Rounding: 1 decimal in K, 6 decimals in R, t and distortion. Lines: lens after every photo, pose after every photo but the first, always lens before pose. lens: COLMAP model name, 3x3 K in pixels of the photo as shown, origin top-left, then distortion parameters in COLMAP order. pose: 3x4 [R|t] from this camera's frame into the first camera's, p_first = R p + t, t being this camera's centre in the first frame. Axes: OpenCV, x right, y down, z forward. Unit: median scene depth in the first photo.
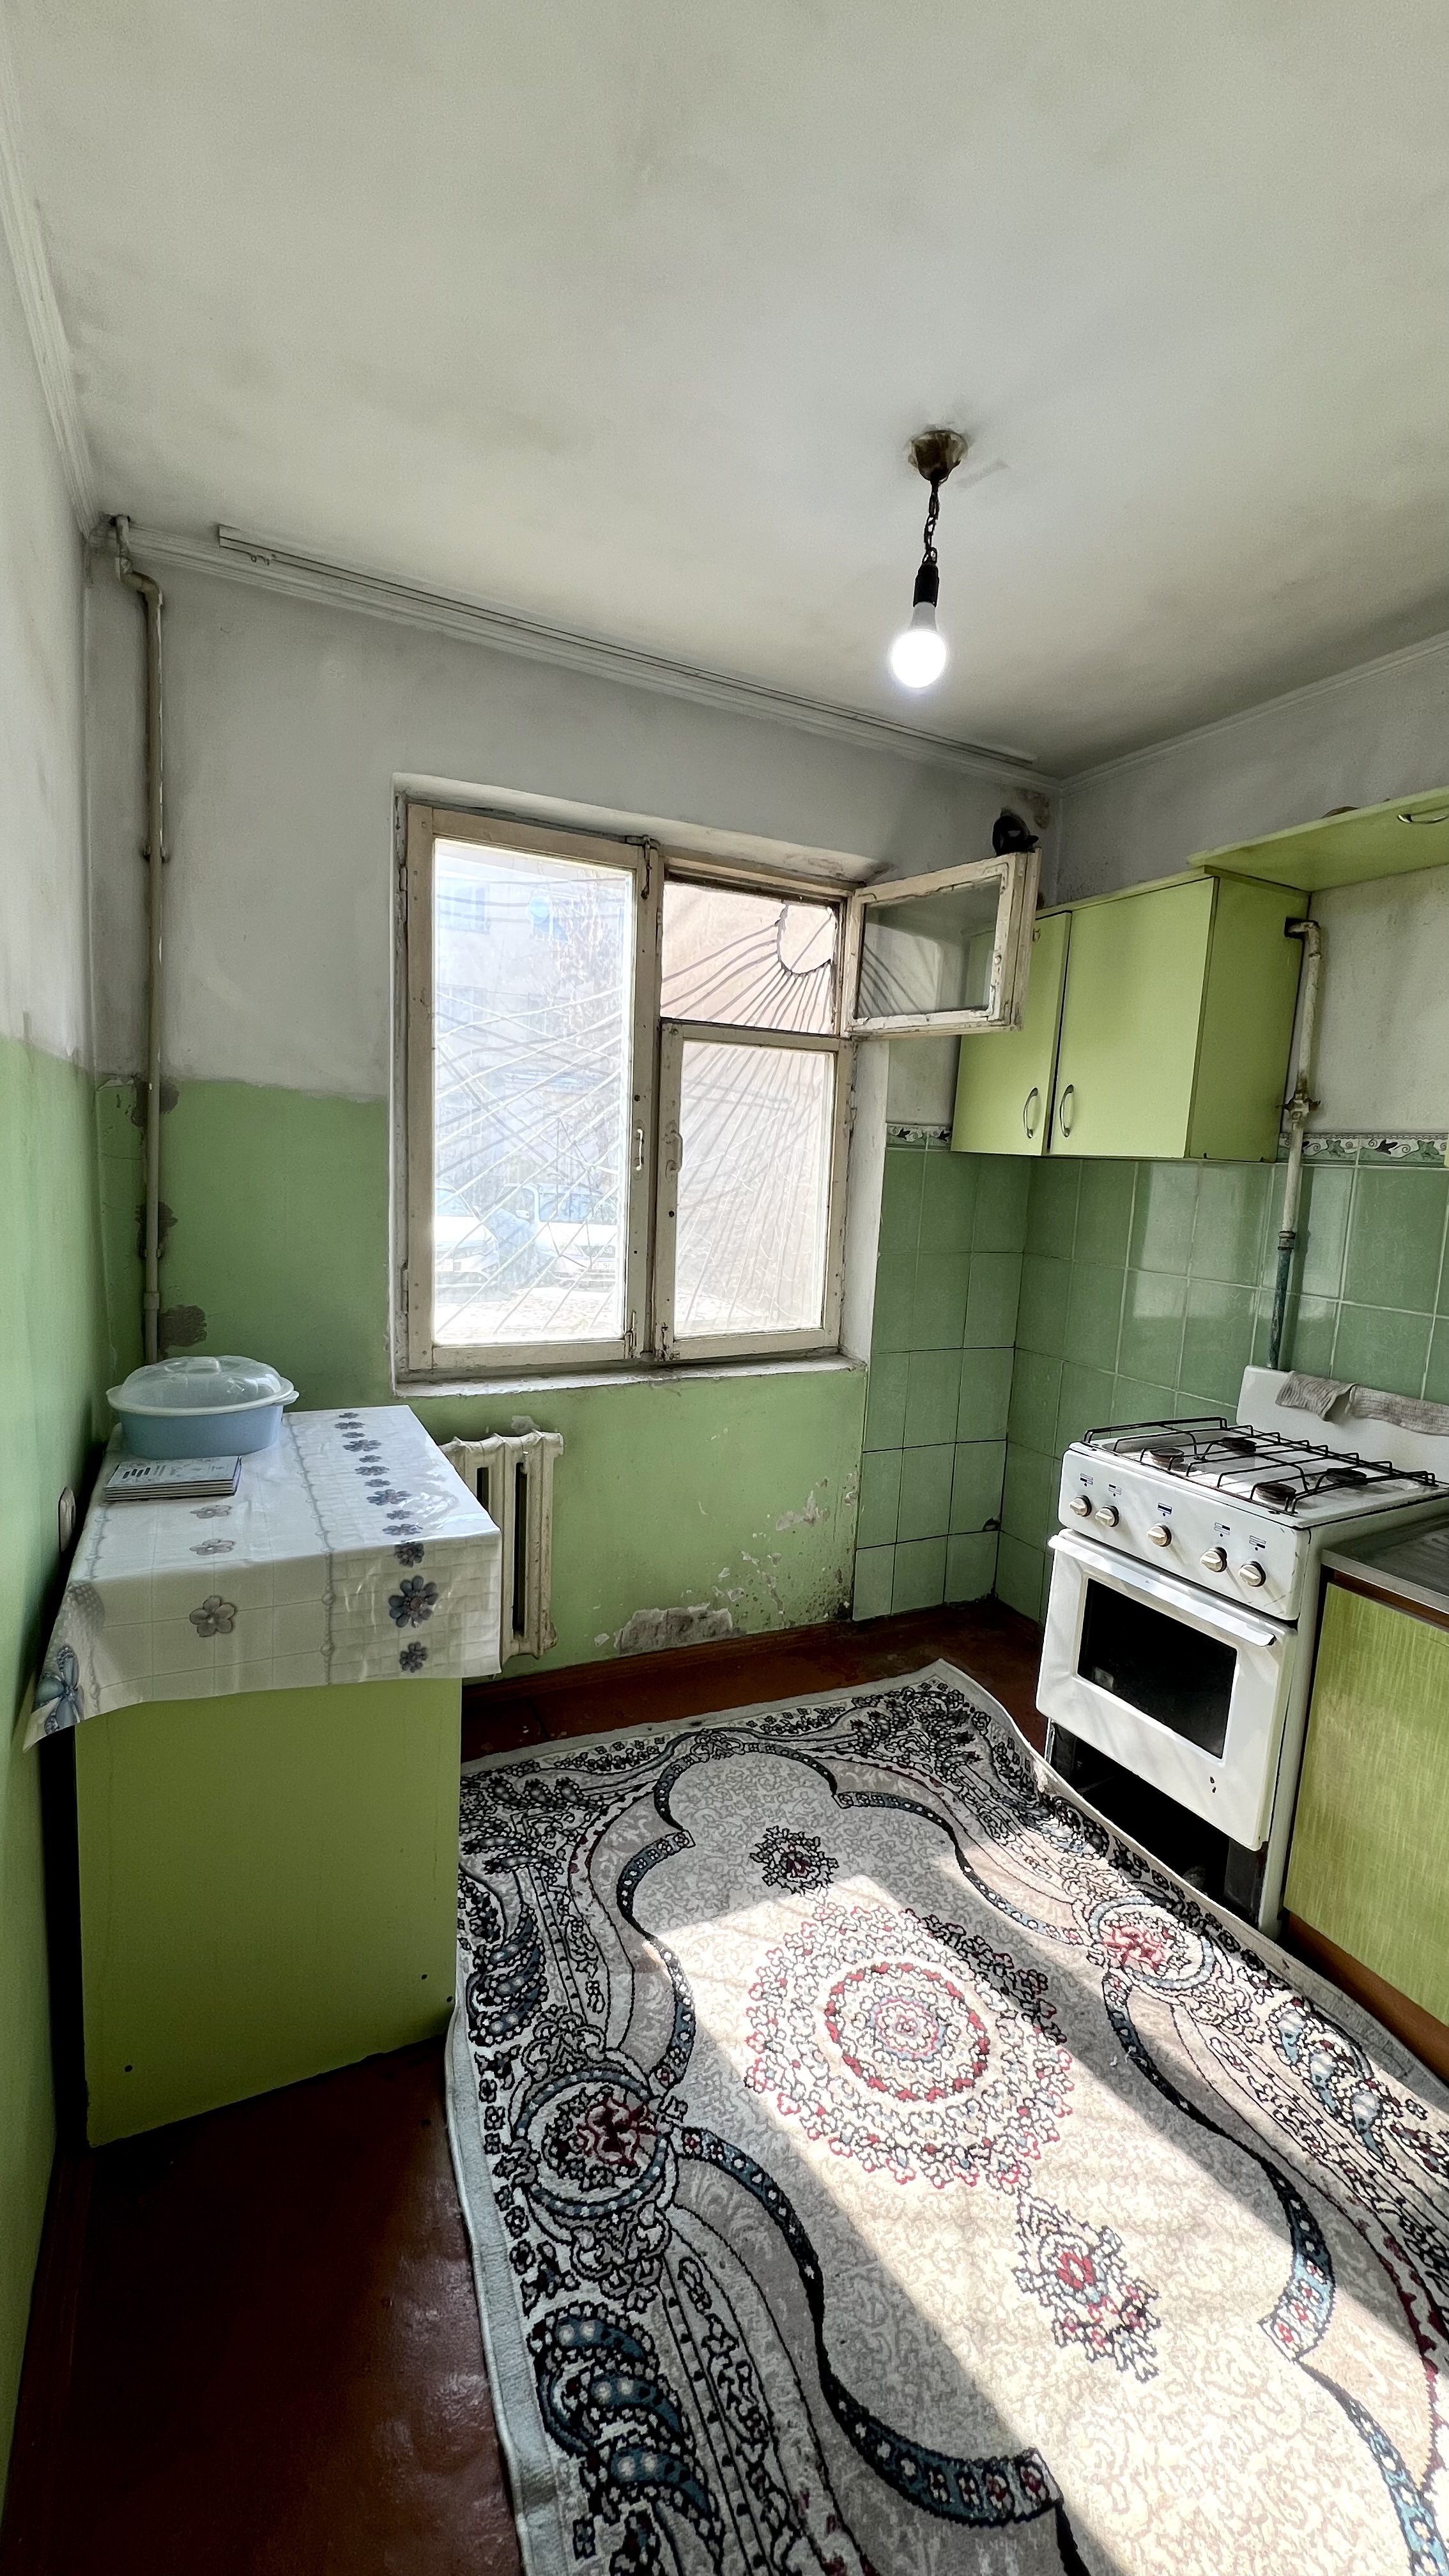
lens RADIAL K [[1029.8, 0, 724.8], [0, 1029.8, 1291.4], [0, 0, 1]] dist [-0.000267, -0.000014]
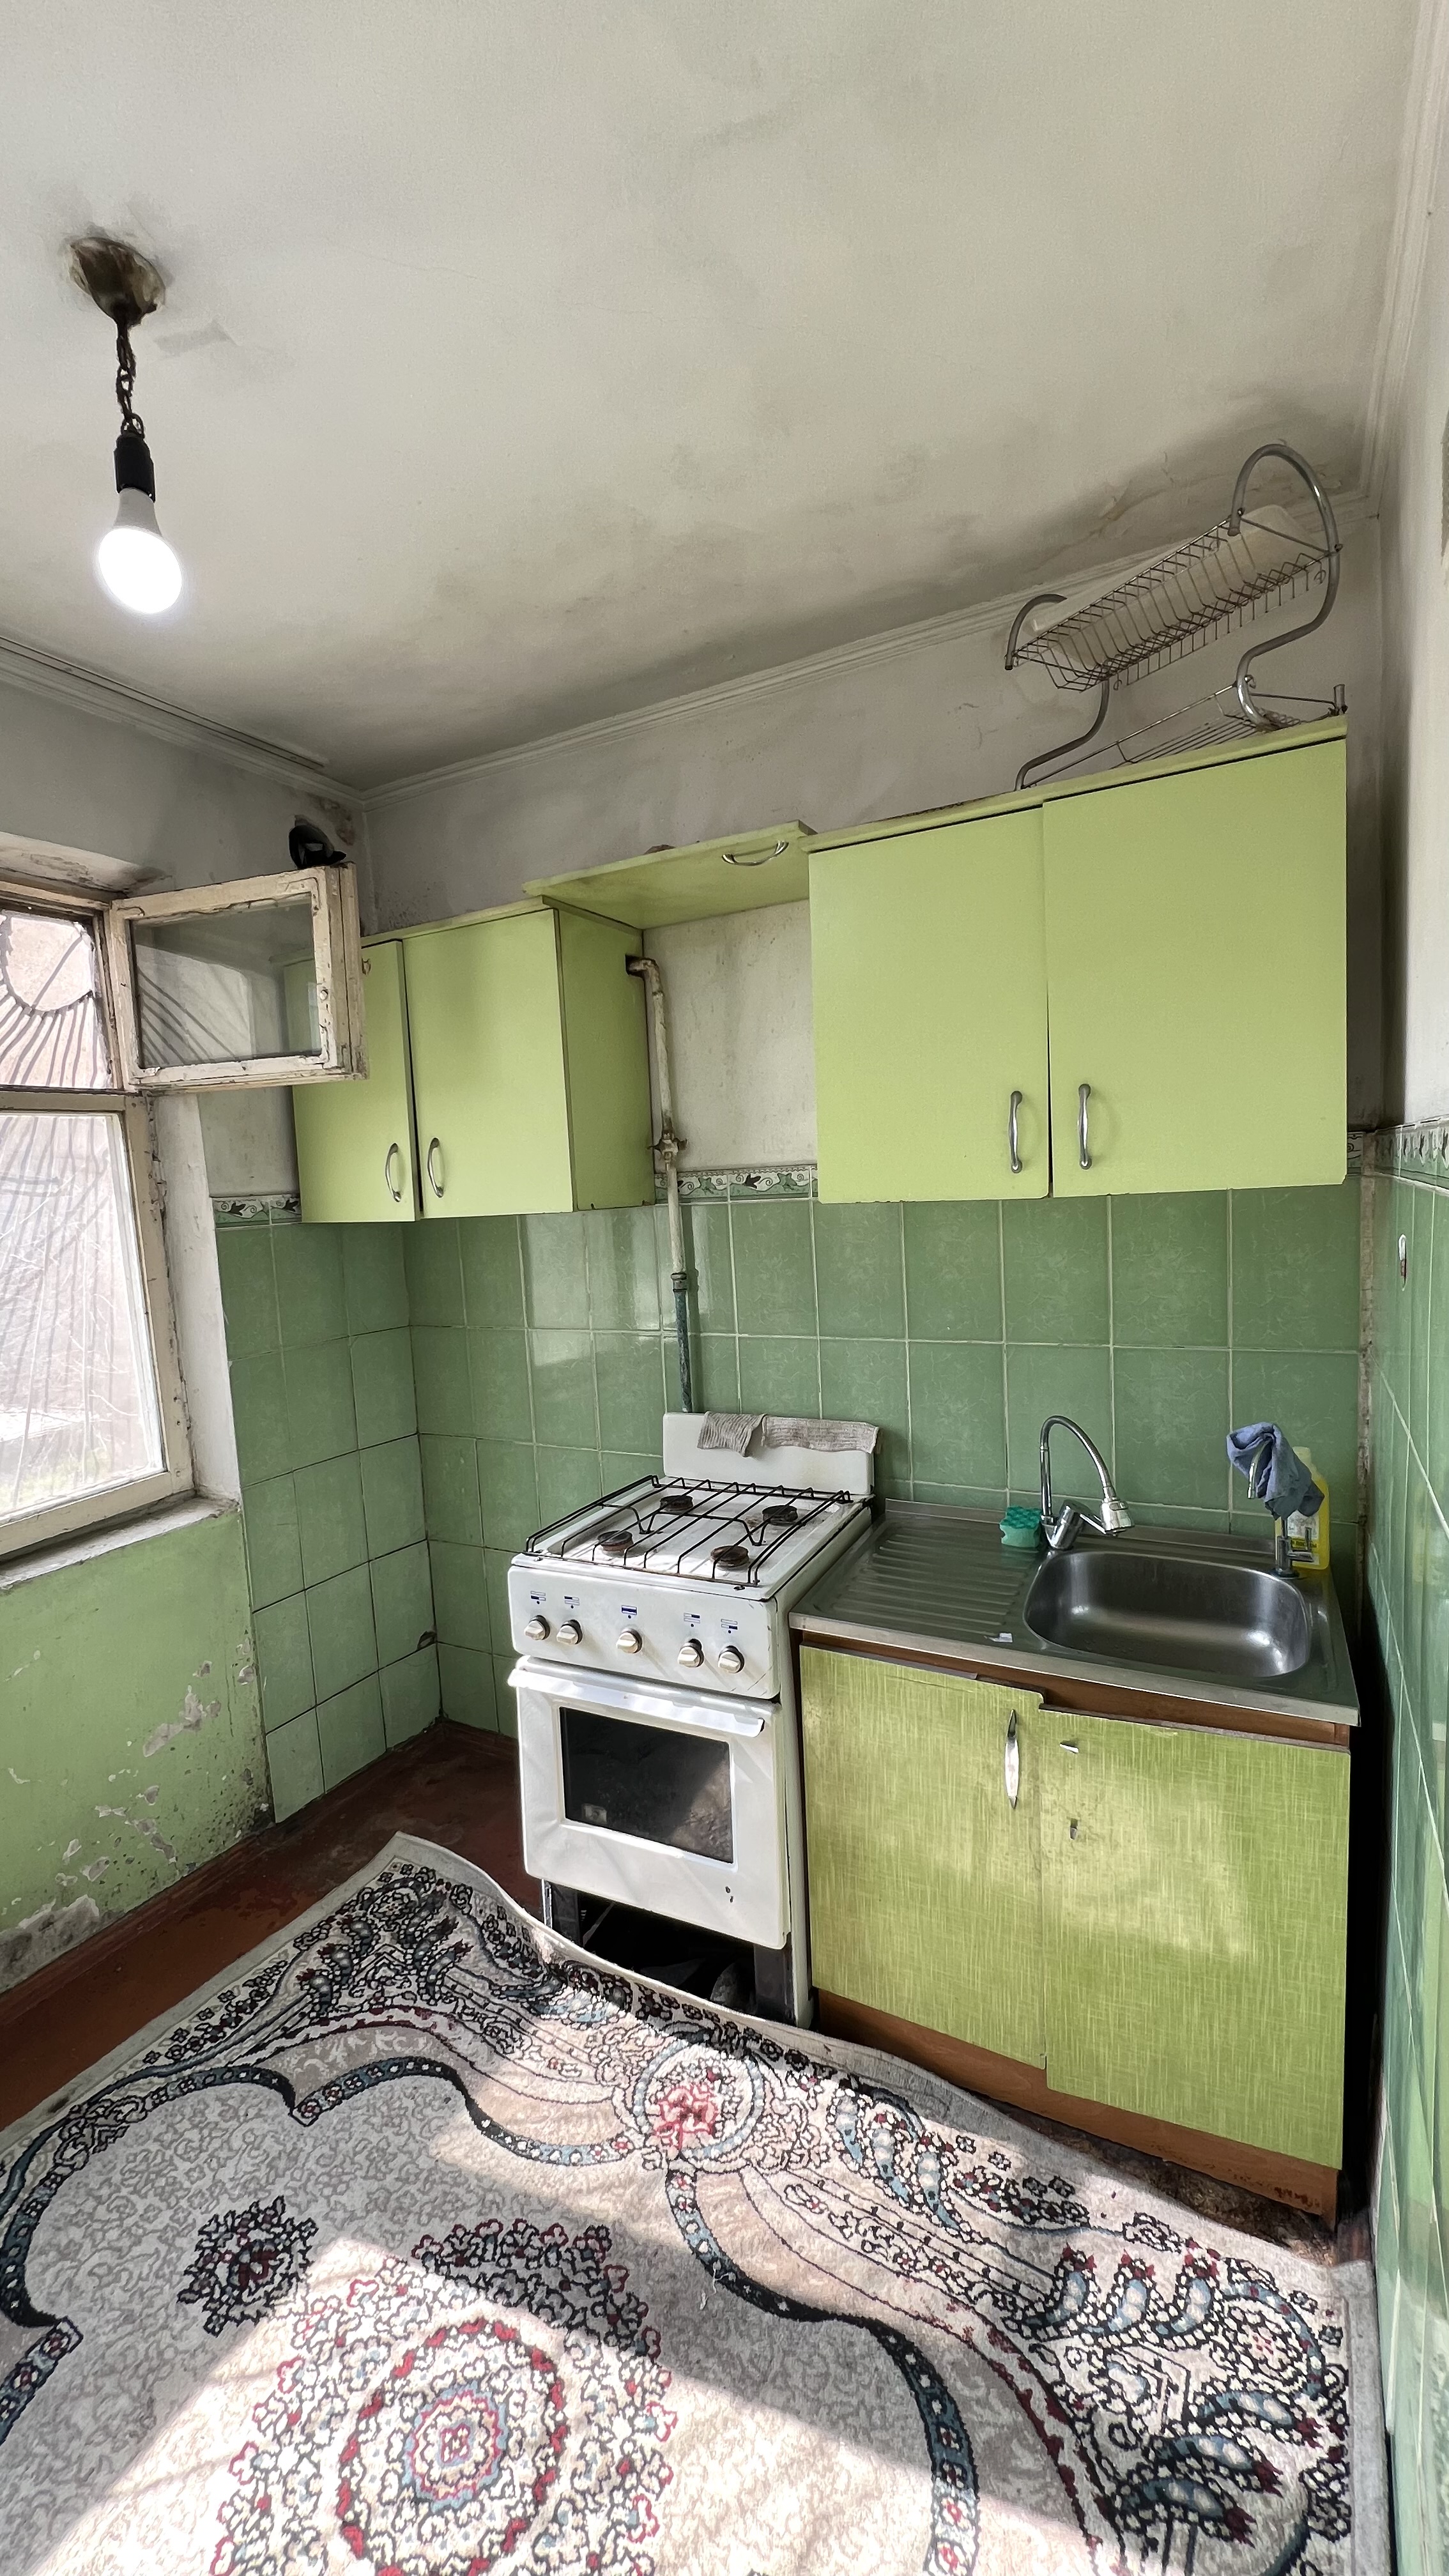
lens RADIAL K [[1029.8, 0, 730.2], [0, 1029.8, 1284.8], [0, 0, 1]] dist [-0.000267, -0.000014]
pose [[0.813770, -0.148295, 0.561950, 0.035545], [0.167031, 0.985782, 0.018260, -0.058852], [-0.556668, 0.079004, 0.826970, 0.170258]]
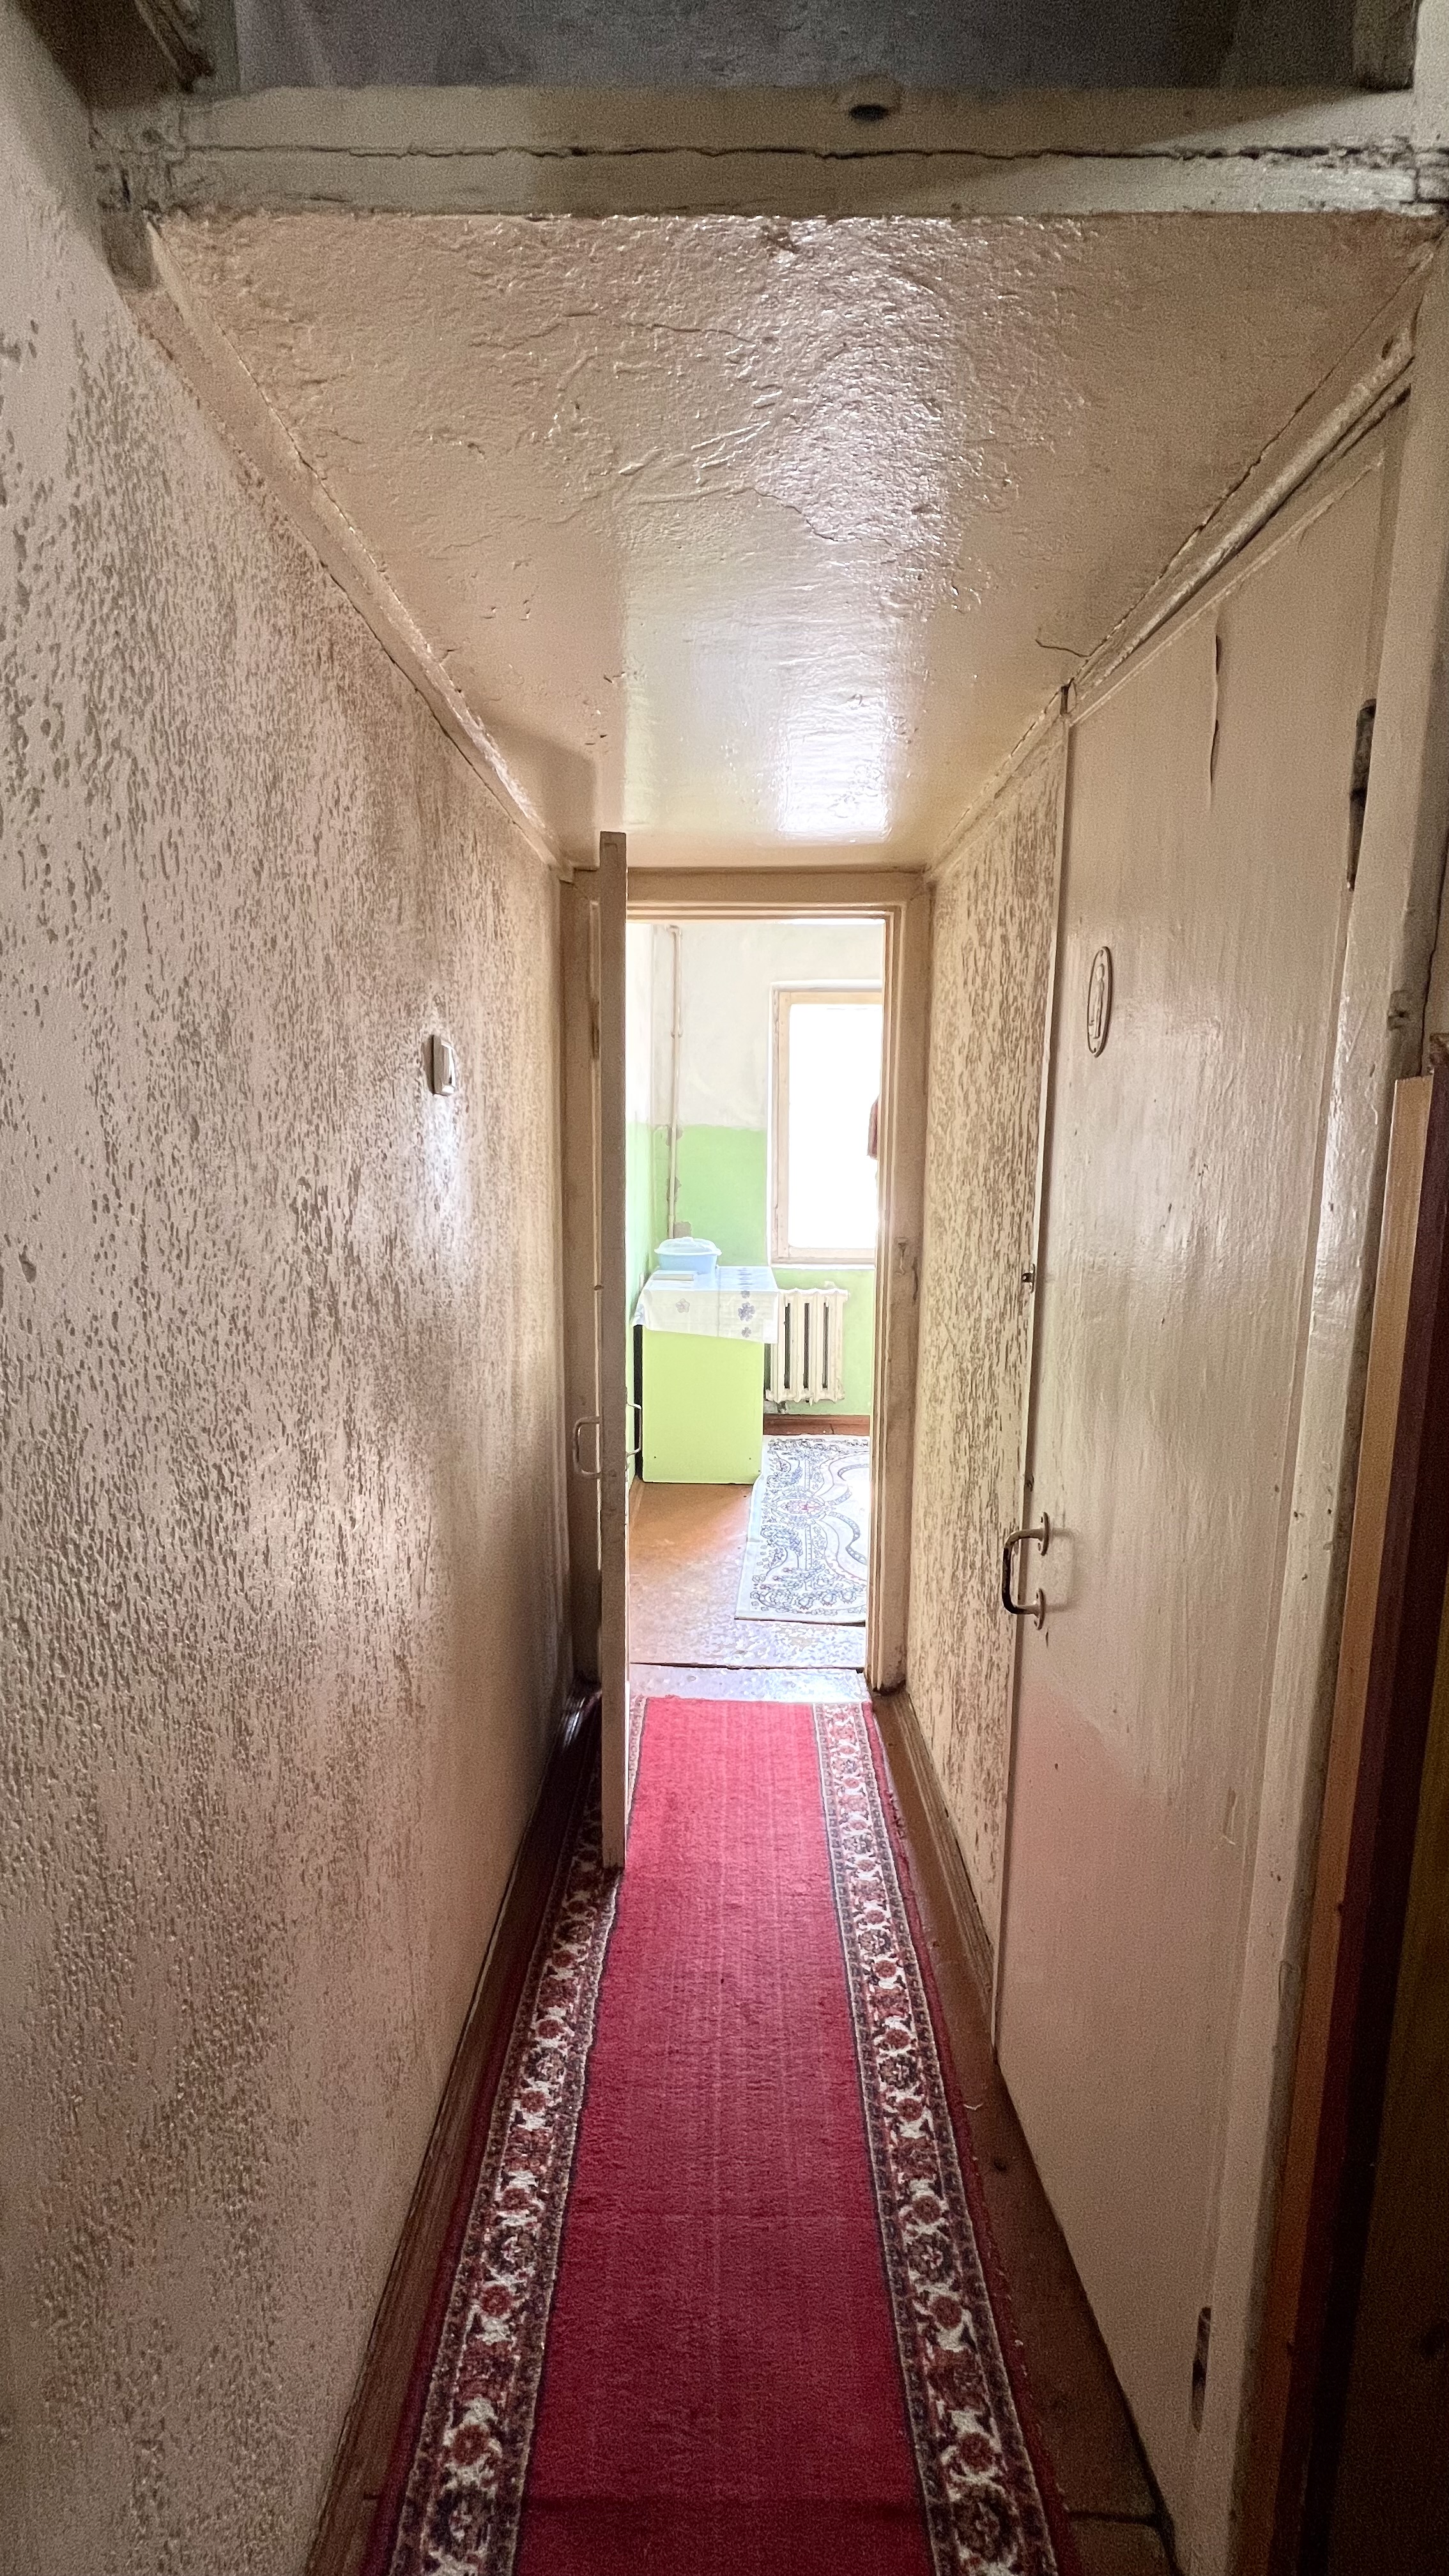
lens RADIAL K [[1029.8, 0, 715.3], [0, 1029.8, 1294.9], [0, 0, 1]] dist [-0.000267, -0.000014]
pose [[0.886144, 0.024670, -0.462752, 0.628736], [-0.026848, 0.999638, 0.001881, 0.174402], [0.462631, 0.010757, 0.886486, -1.042372]]
